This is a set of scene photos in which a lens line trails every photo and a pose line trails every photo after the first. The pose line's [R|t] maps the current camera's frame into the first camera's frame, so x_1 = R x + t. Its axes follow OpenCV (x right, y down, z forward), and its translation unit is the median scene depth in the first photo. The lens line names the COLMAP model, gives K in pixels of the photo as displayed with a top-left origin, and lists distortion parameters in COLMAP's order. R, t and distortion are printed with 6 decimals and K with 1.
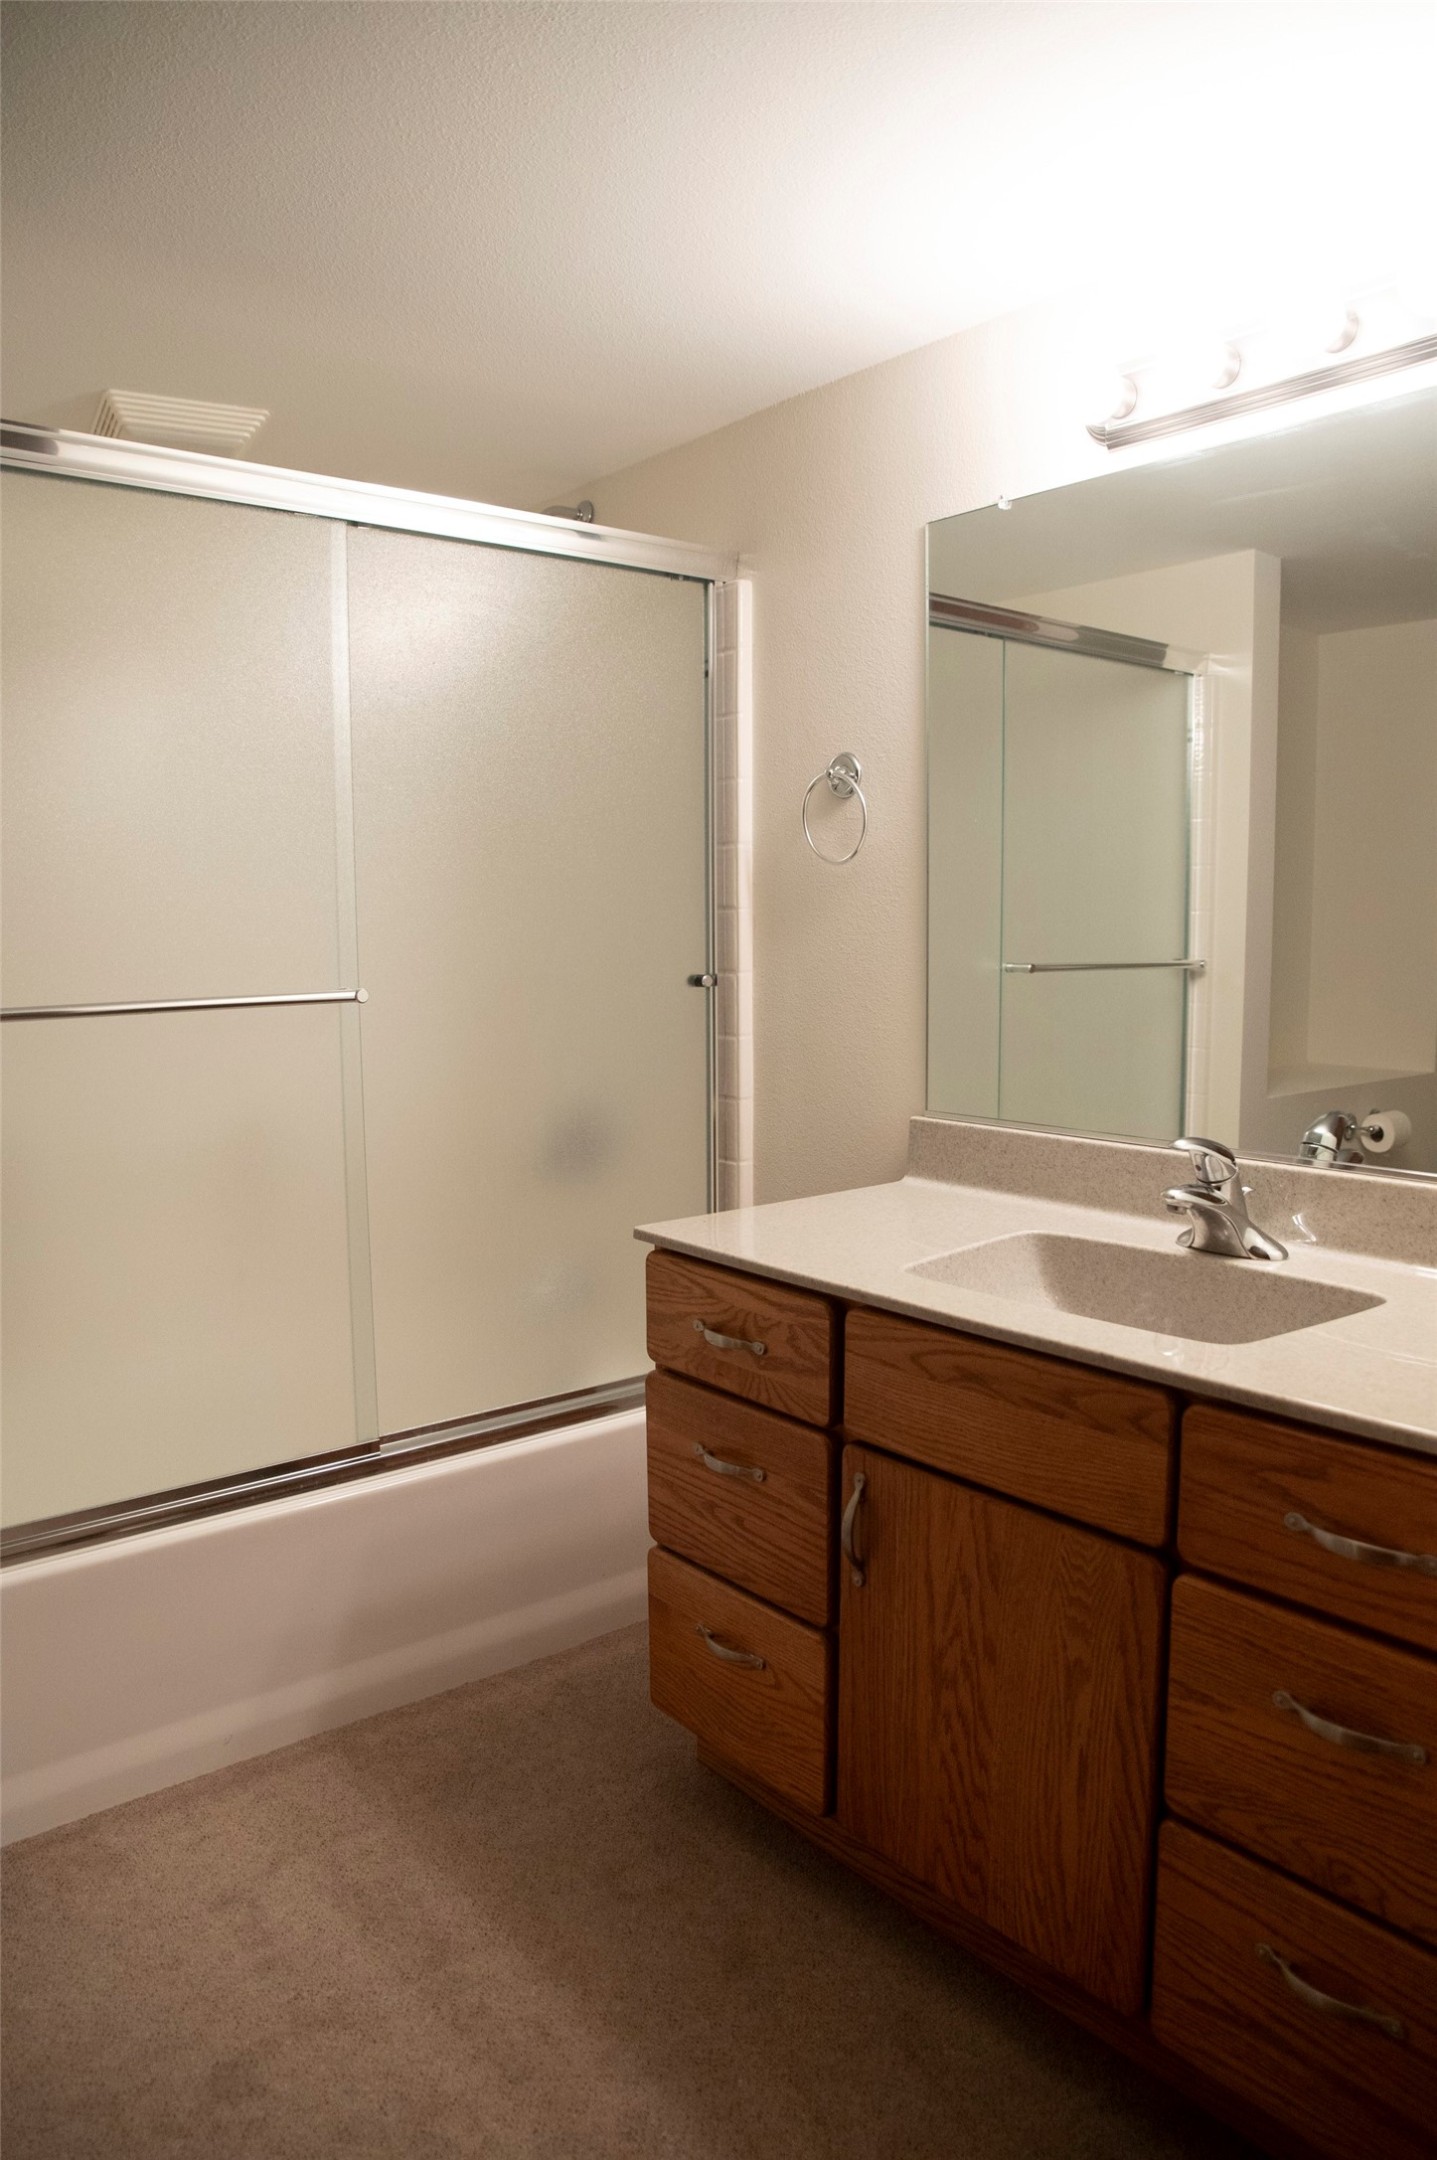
lens RADIAL K [[1471.5, 0, 697.5], [0, 1471.5, 1088.9], [0, 0, 1]] dist [-0.133056, 0.090950]
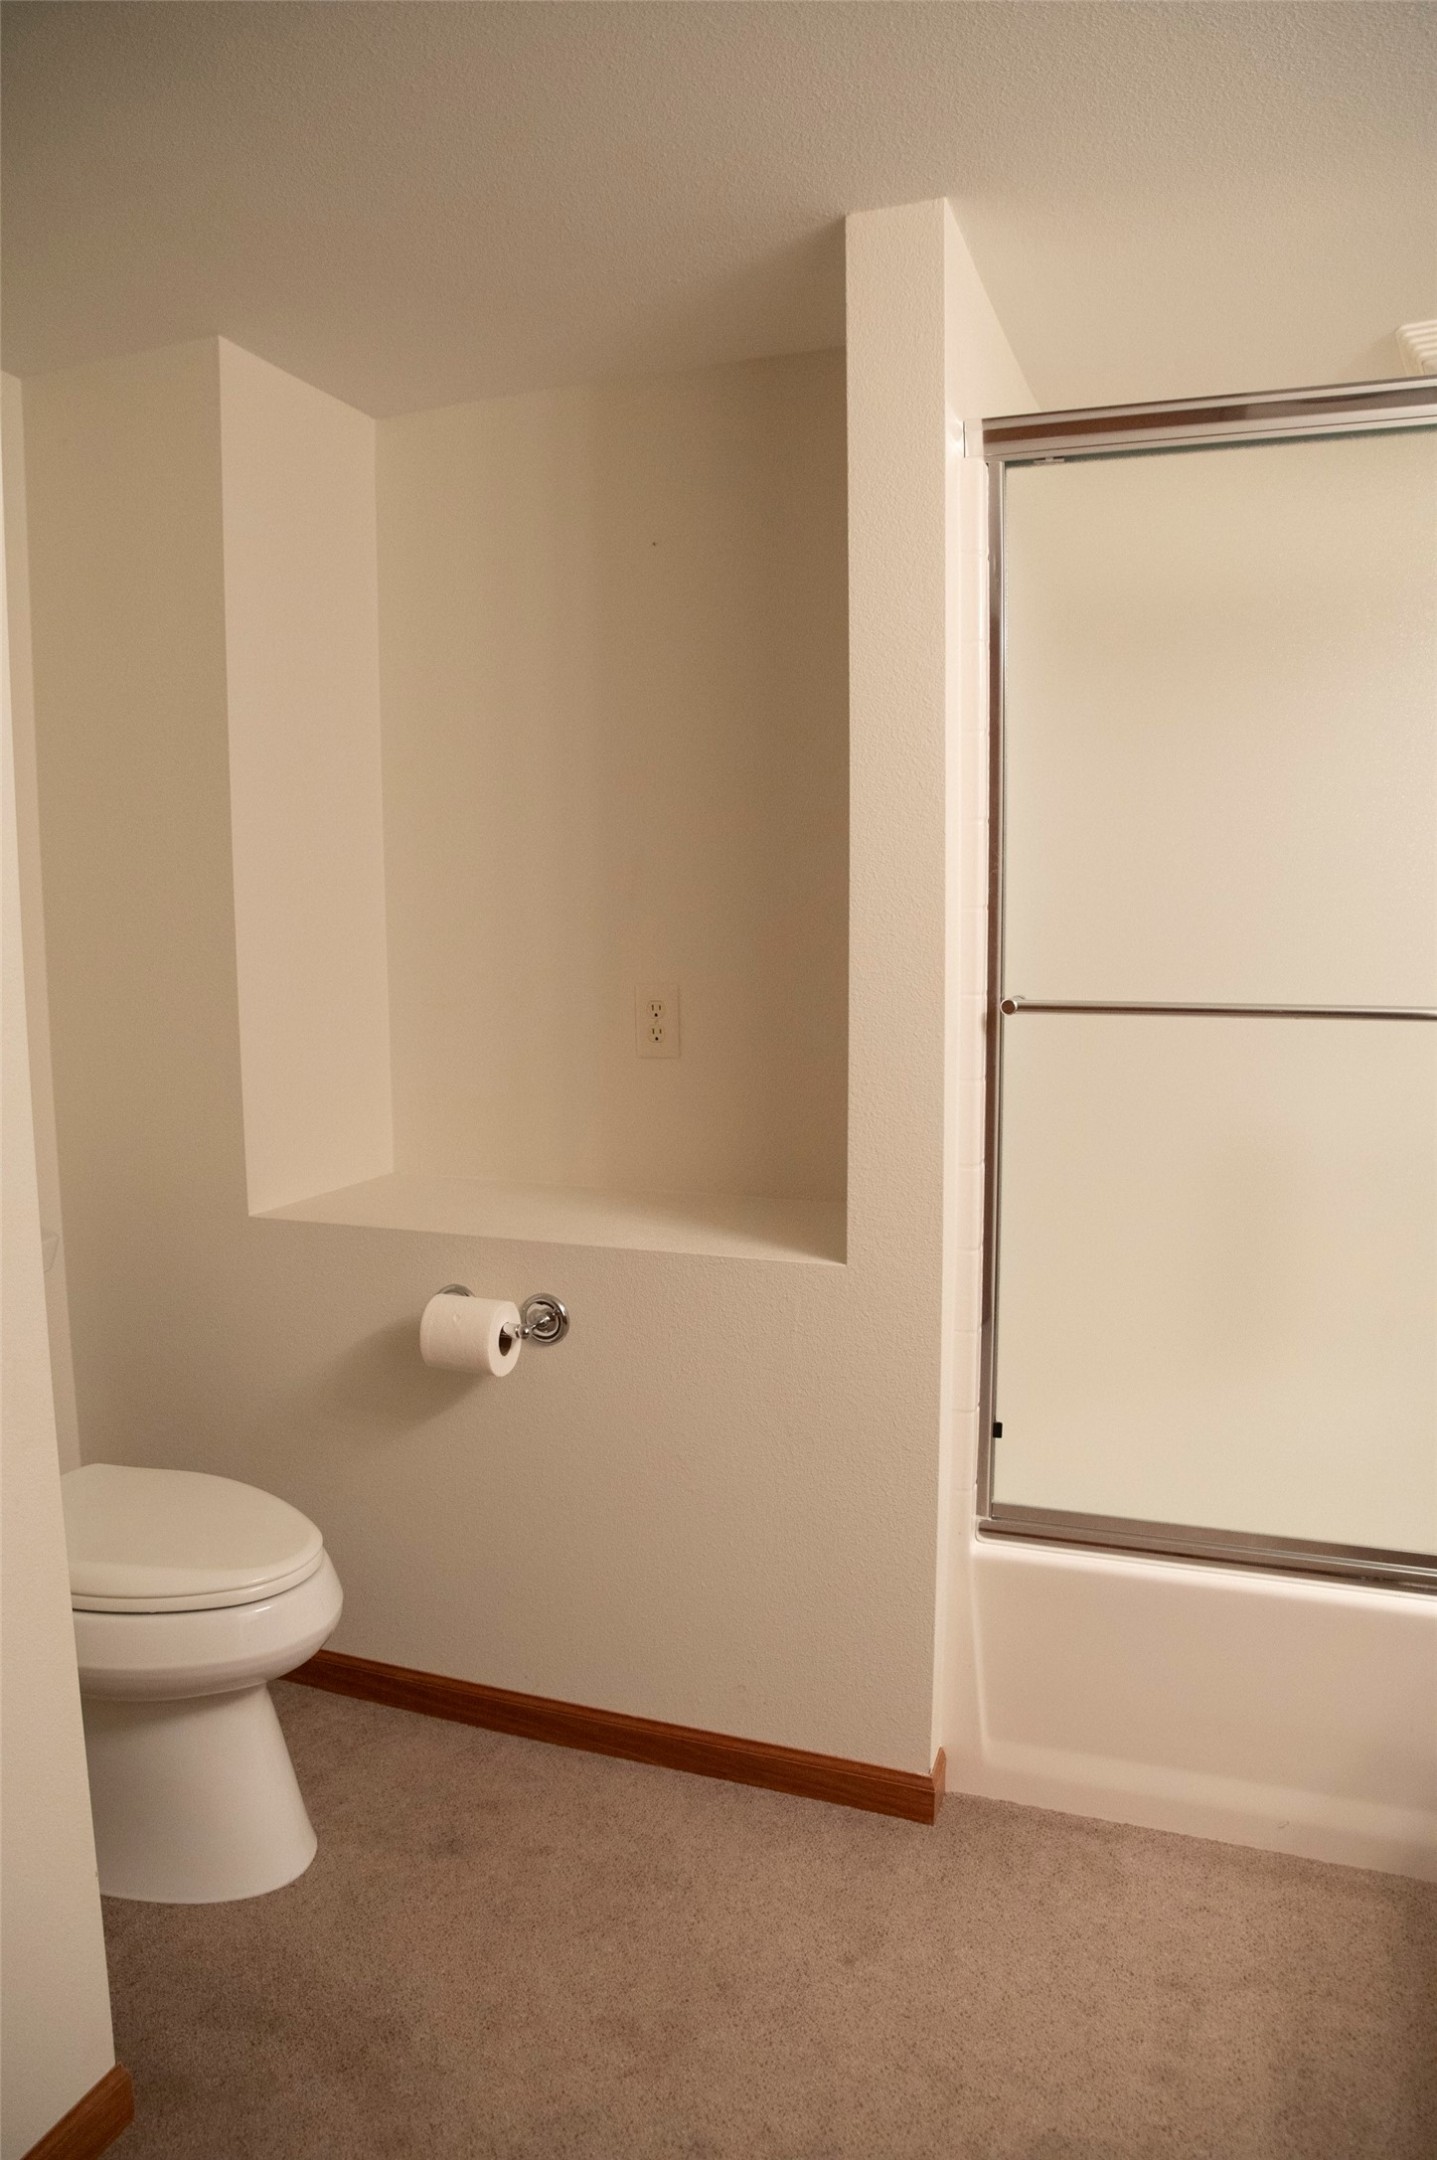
lens RADIAL K [[1471.5, 0, 697.5], [0, 1471.5, 1088.9], [0, 0, 1]] dist [-0.133056, 0.090950]
pose [[0.524528, 0.121512, -0.842677, 0.191616], [-0.110021, 0.991138, 0.074437, -0.035520], [0.844255, 0.053668, 0.533248, 0.200359]]
